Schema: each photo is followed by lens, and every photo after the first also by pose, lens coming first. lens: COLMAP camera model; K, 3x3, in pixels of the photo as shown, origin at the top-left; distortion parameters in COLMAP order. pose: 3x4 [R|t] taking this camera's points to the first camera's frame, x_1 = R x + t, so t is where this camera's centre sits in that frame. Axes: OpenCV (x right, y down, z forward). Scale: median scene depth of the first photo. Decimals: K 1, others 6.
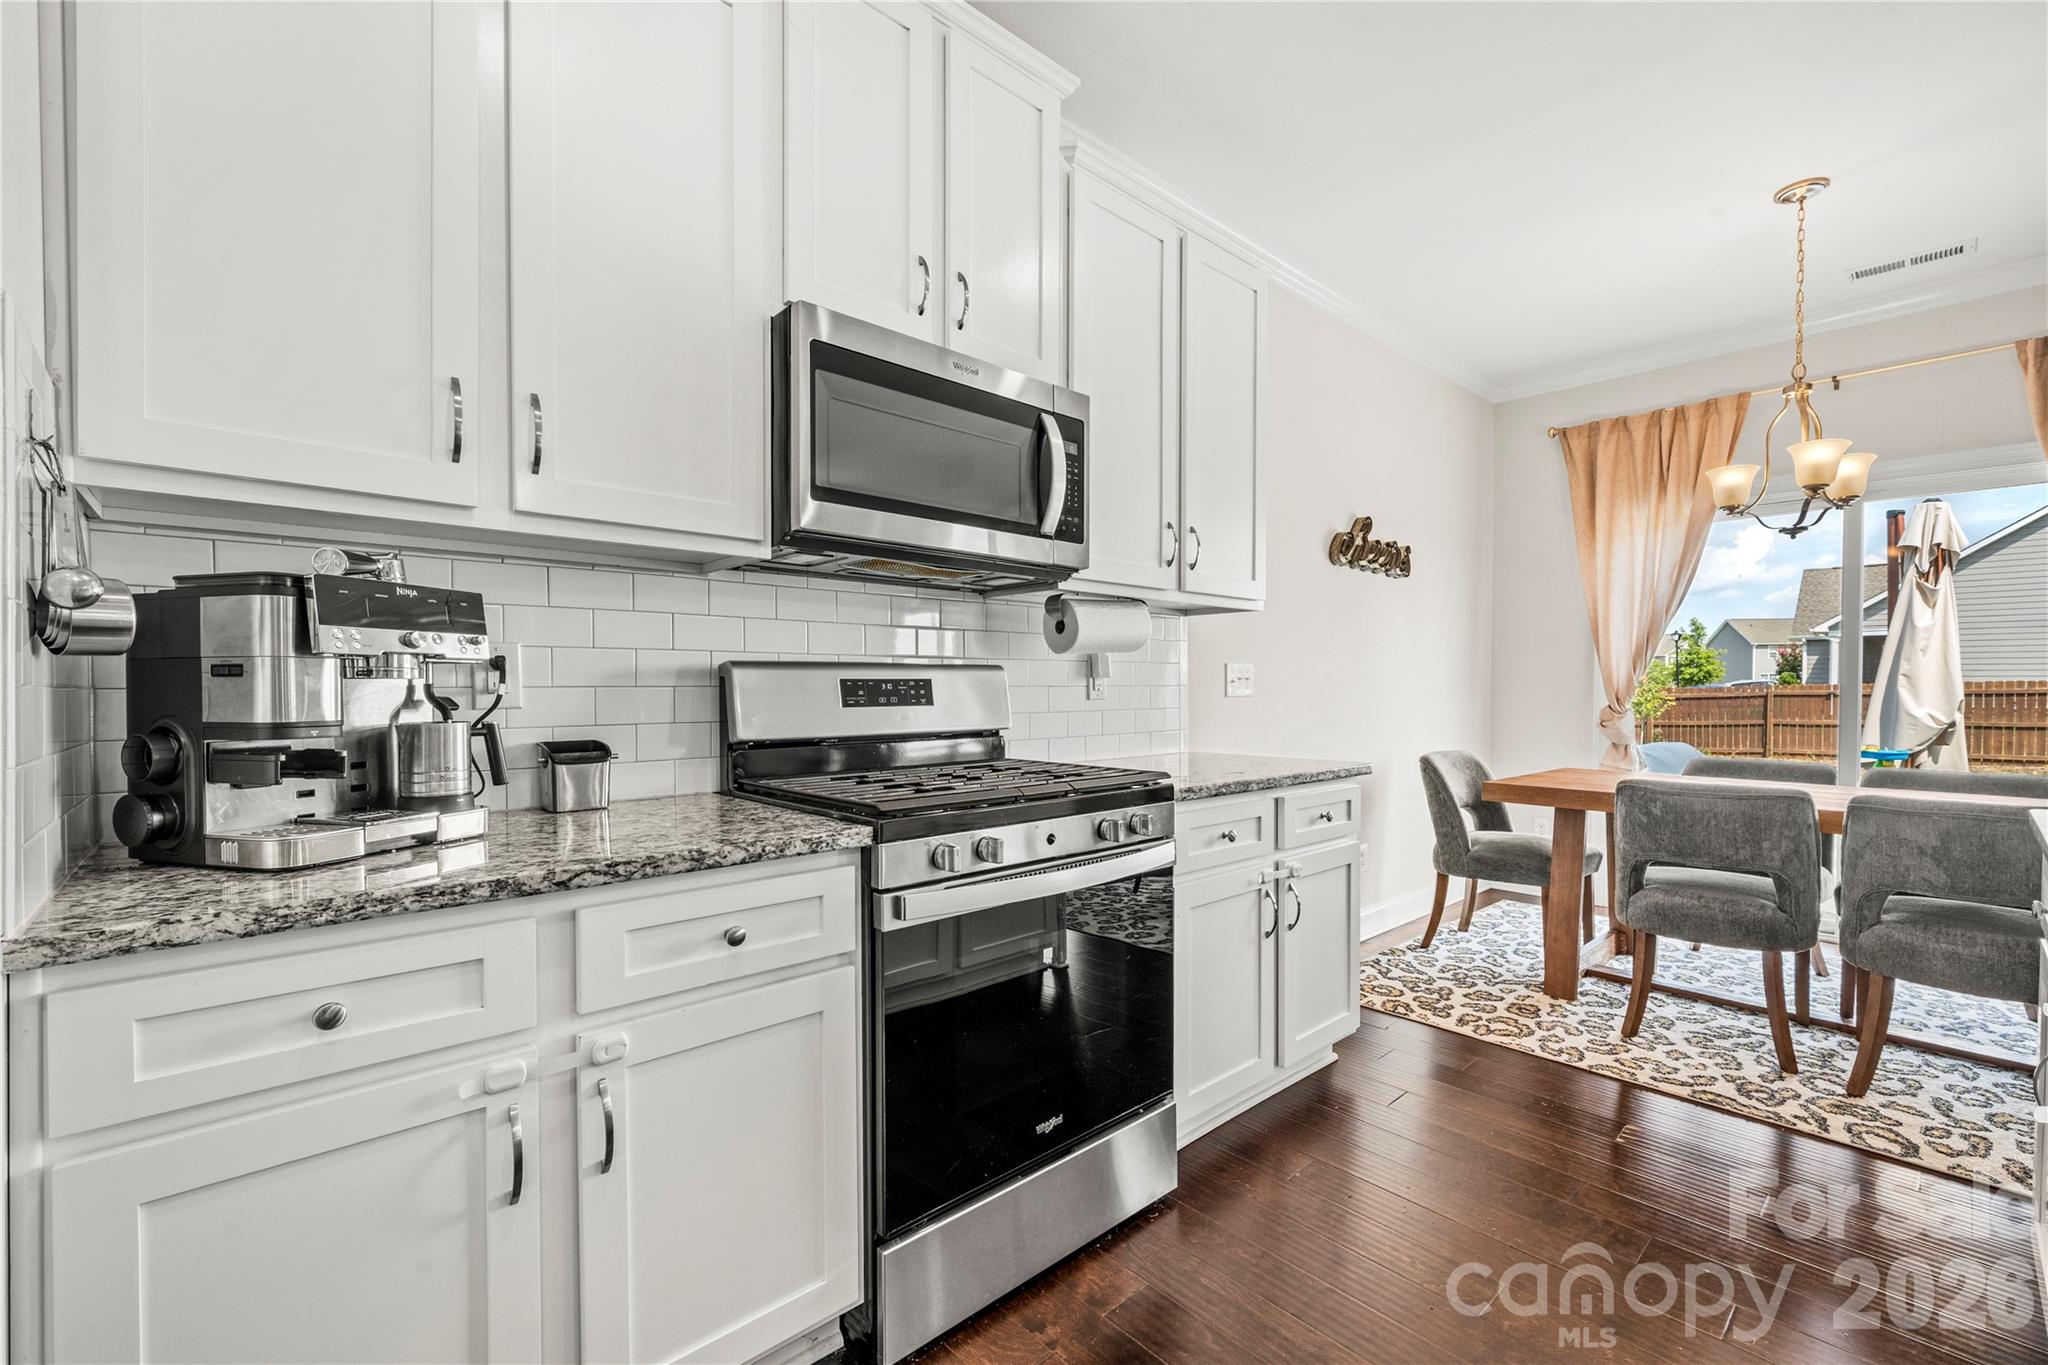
lens RADIAL K [[860.2, 0, 1027.2], [0, 860.2, 700.0], [0, 0, 1]] dist [0.000522, -0.000601]
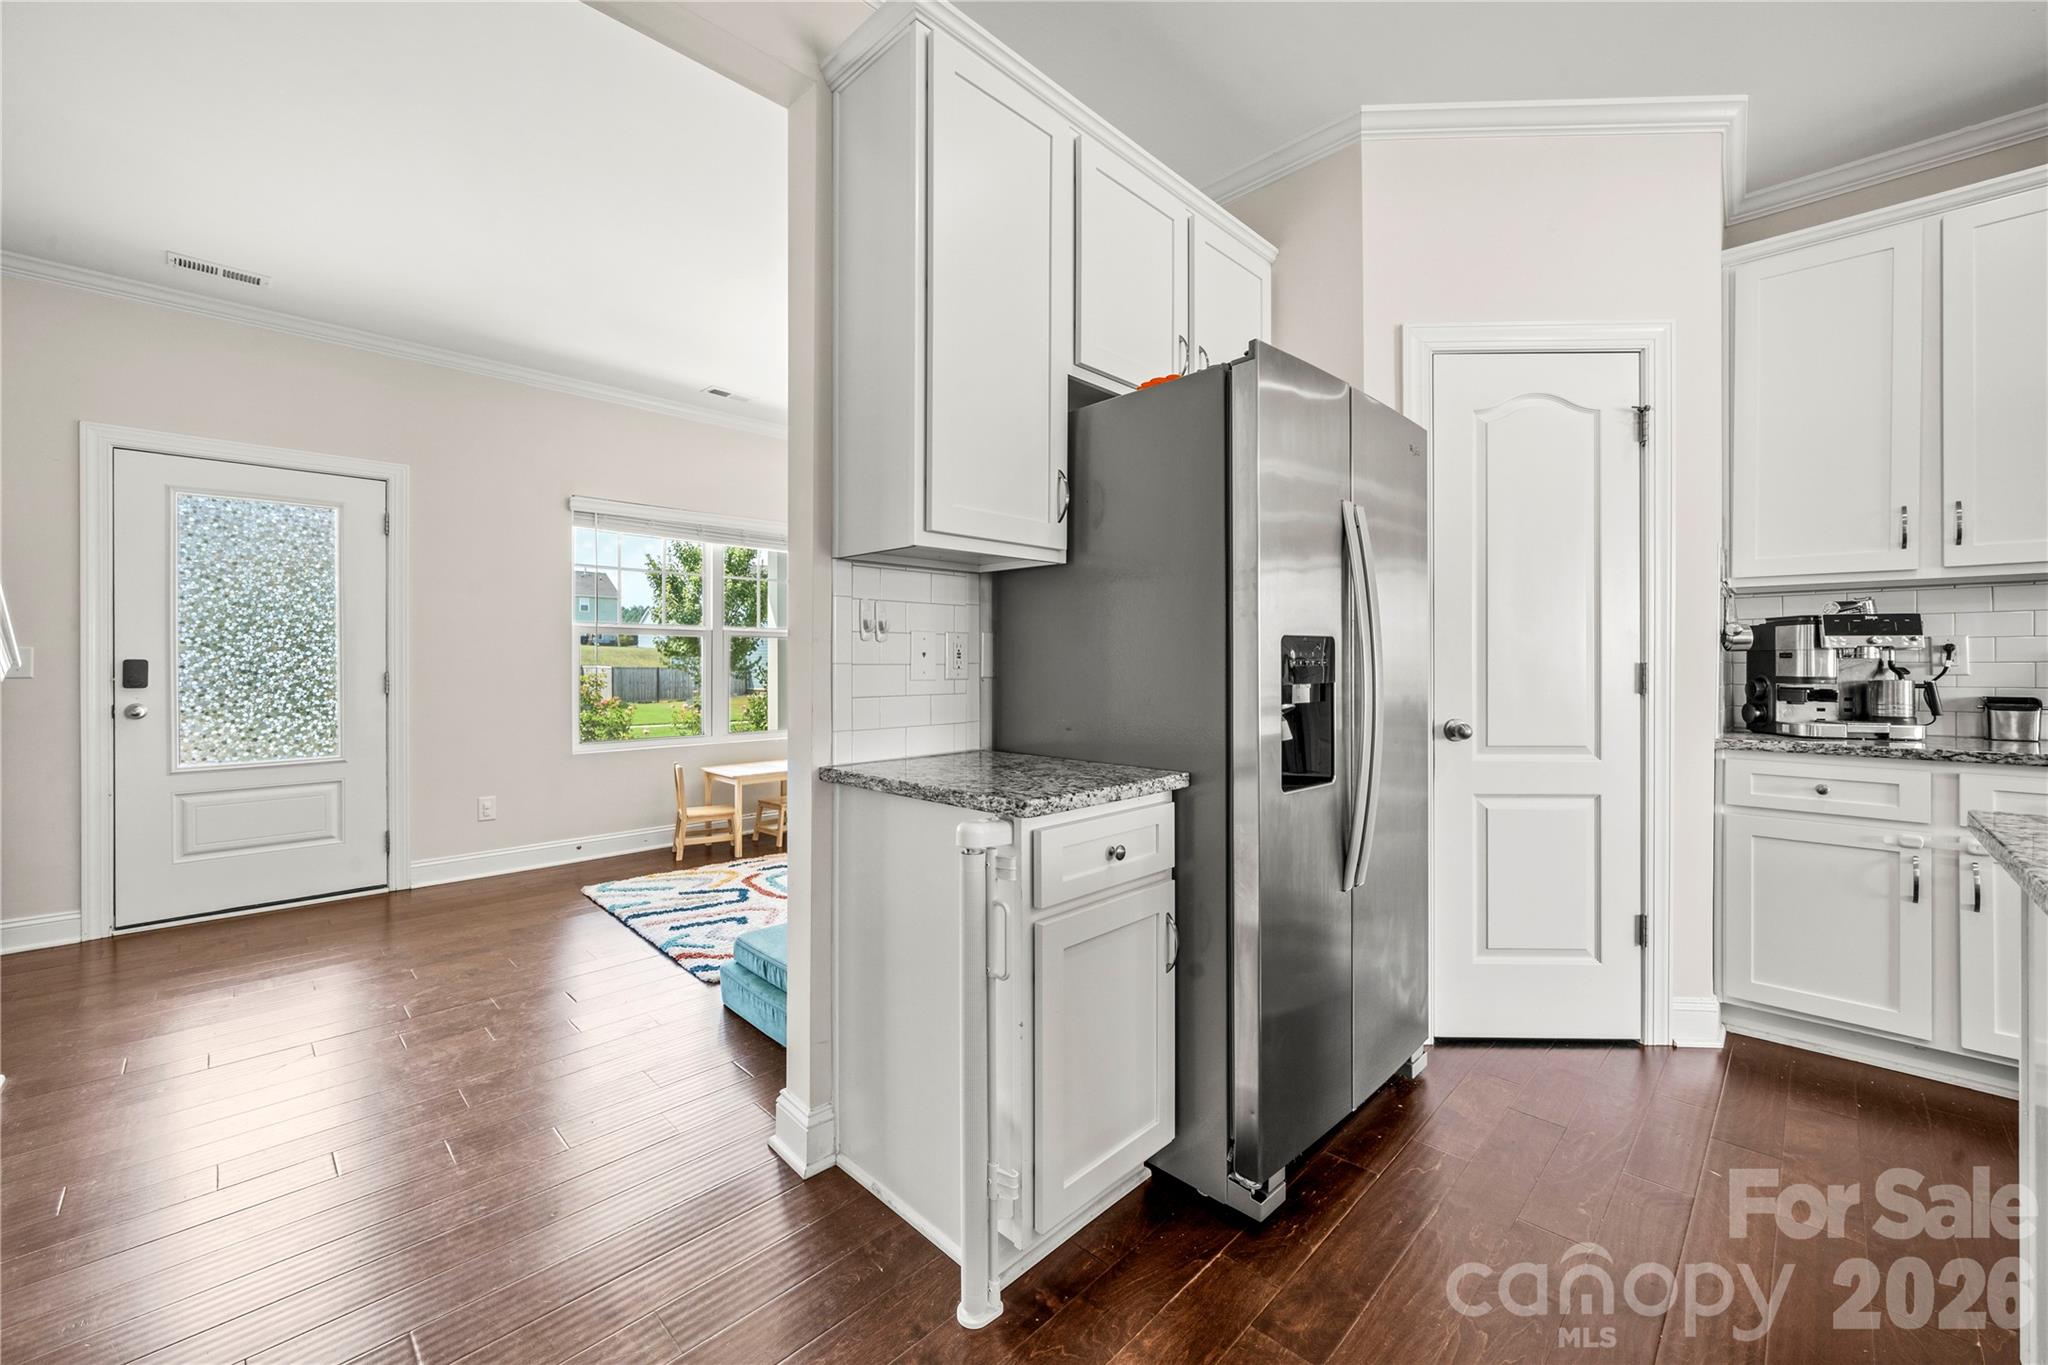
lens RADIAL K [[810.7, 0, 1019.6], [0, 810.7, 663.4], [0, 0, 1]] dist [-0.000918, -0.000037]
pose [[0.051650, -0.000900, -0.998665, 0.662241], [-0.015374, 0.999880, -0.001696, 0.013772], [0.998547, 0.015441, 0.051630, -0.681975]]
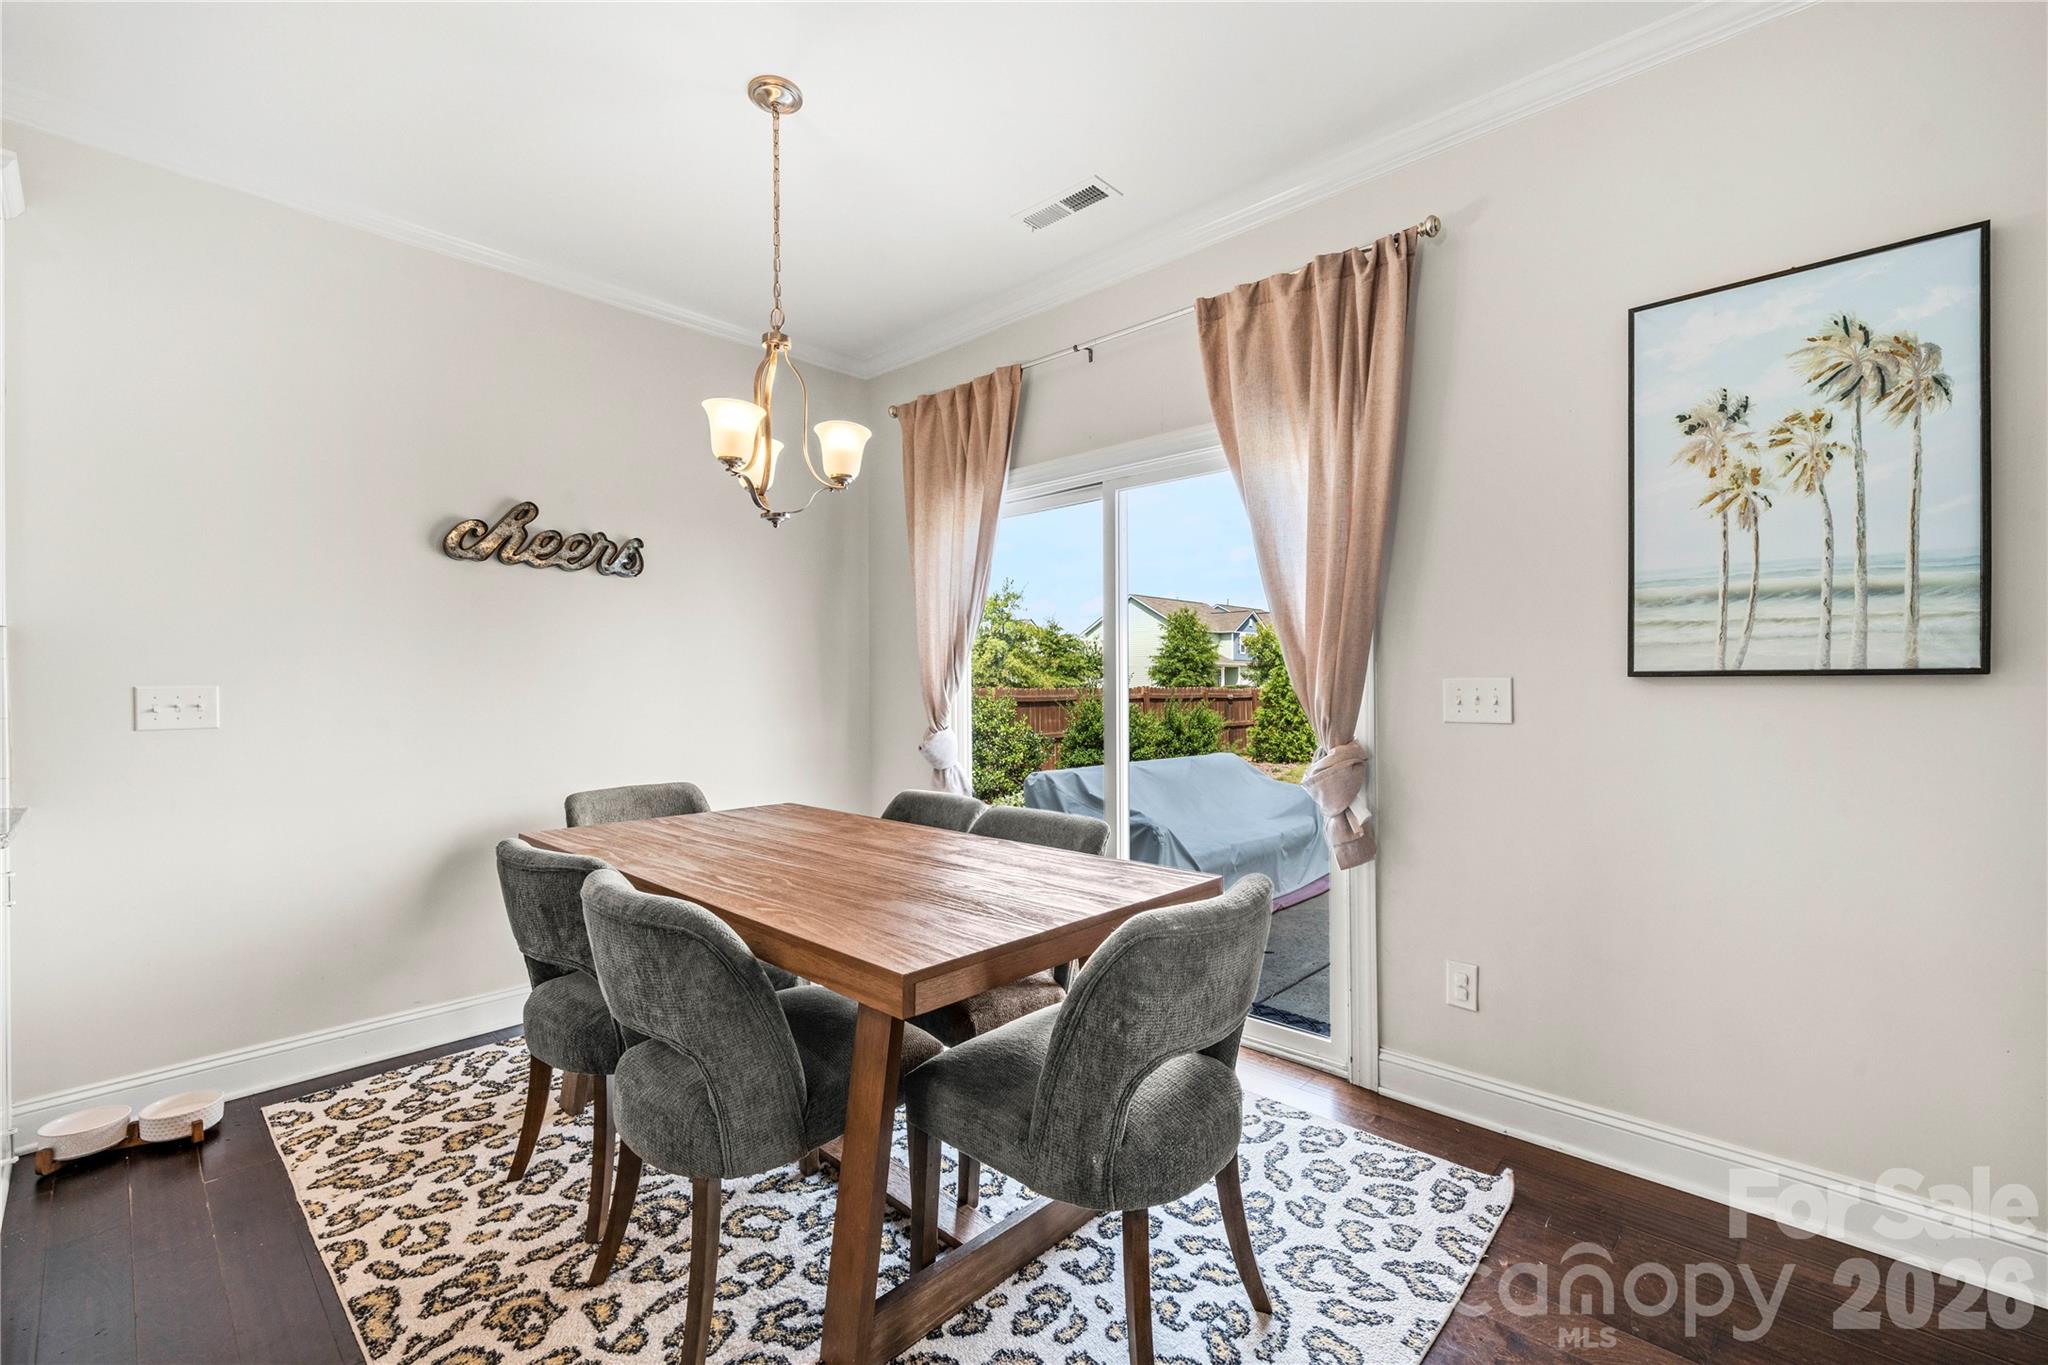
lens RADIAL K [[859.8, 0, 1018.1], [0, 859.8, 679.4], [0, 0, 1]] dist [-0.000496, -0.000762]
pose [[0.996412, -0.007234, 0.084331, 1.424407], [0.009203, 0.999693, -0.022989, -0.036484], [-0.084139, 0.023683, 0.996173, 0.262500]]
